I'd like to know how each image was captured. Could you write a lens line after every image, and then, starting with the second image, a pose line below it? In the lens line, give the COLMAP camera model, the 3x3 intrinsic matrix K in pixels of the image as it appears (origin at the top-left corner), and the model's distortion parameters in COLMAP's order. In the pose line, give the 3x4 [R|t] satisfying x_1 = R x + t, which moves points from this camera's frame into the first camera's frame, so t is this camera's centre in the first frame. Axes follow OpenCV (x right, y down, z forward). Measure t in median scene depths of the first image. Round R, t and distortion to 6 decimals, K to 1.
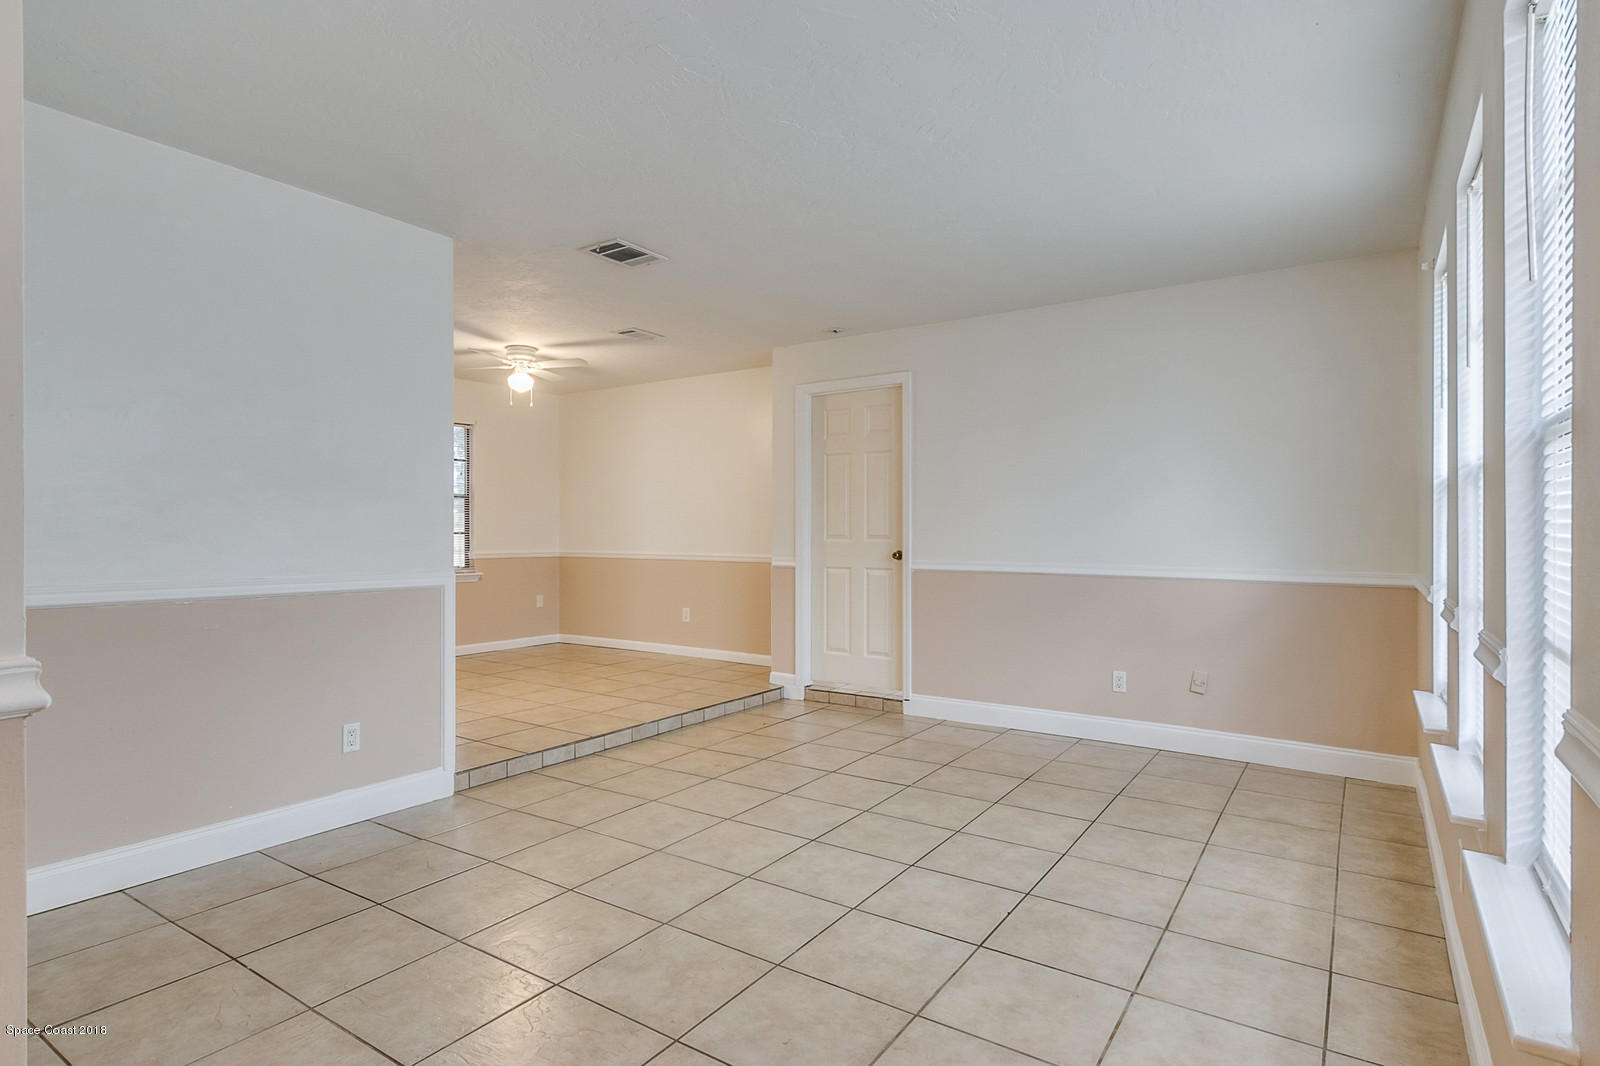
lens RADIAL K [[851.1, 0, 801.1], [0, 851.1, 532.1], [0, 0, 1]] dist [0.002082, 0.000302]
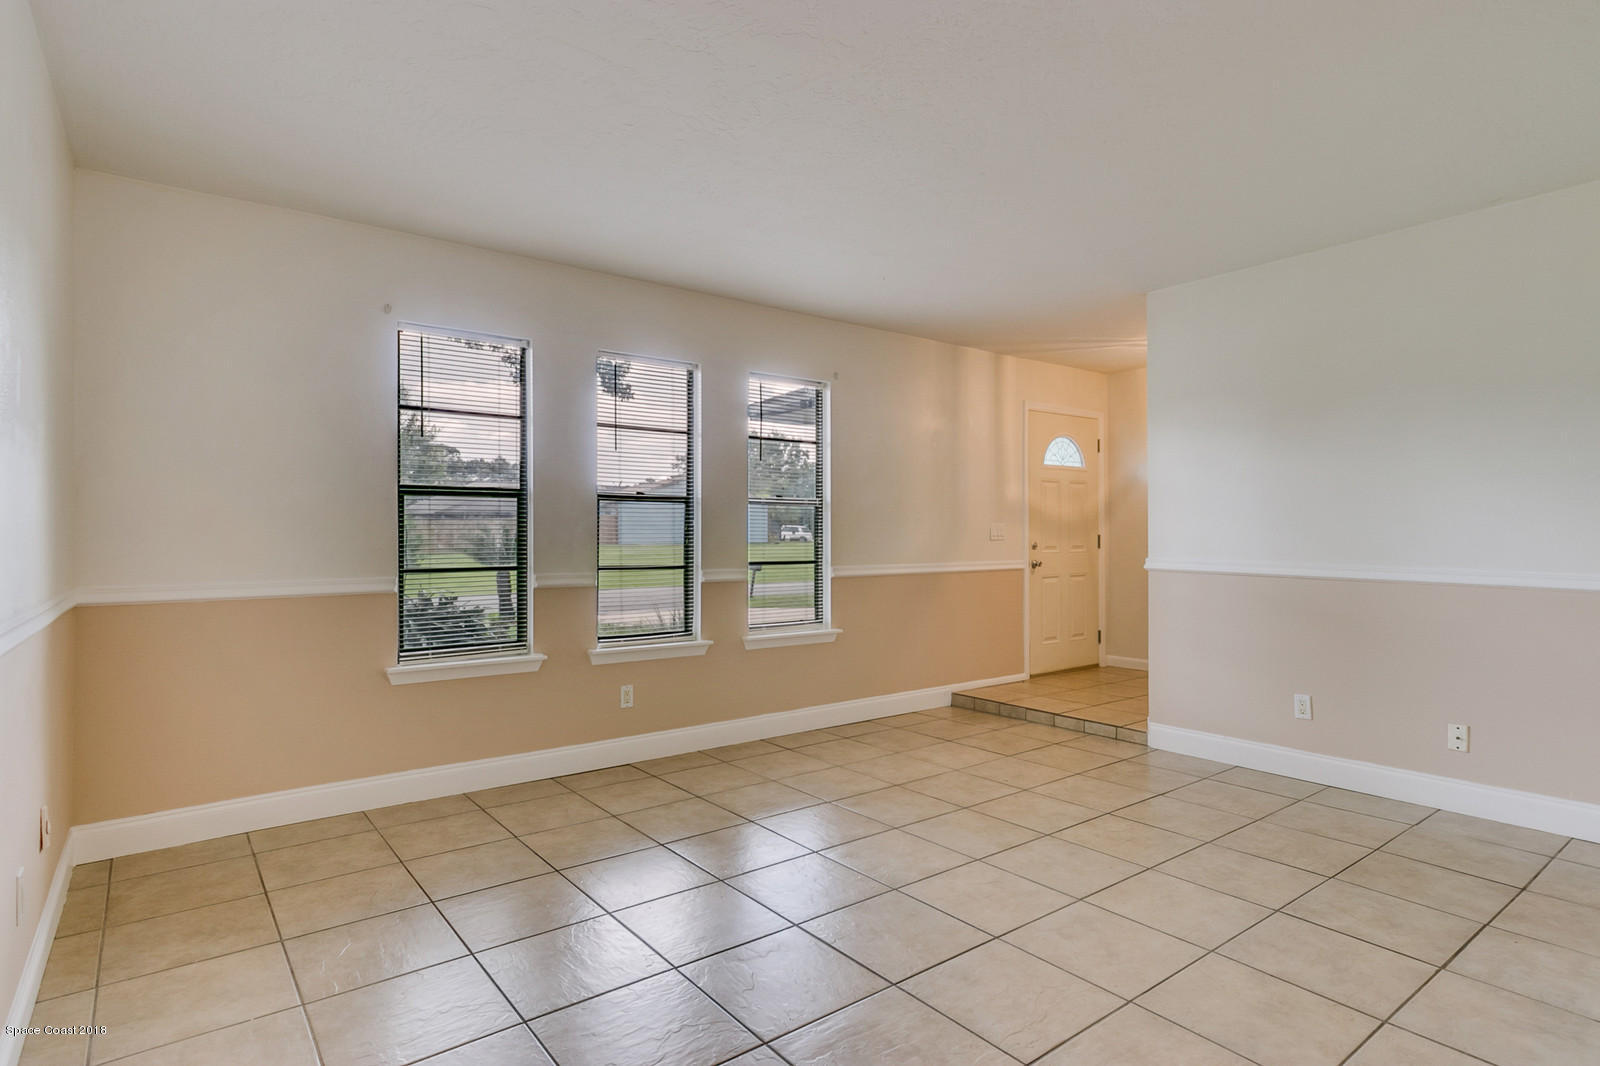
lens RADIAL K [[851.1, 0, 799.0], [0, 851.1, 533.8], [0, 0, 1]] dist [0.002082, 0.000302]
pose [[-0.948845, 0.000933, 0.315740, -0.182930], [0.001107, 0.999999, 0.000372, 0.004375], [-0.315740, 0.000702, -0.948846, 2.042466]]
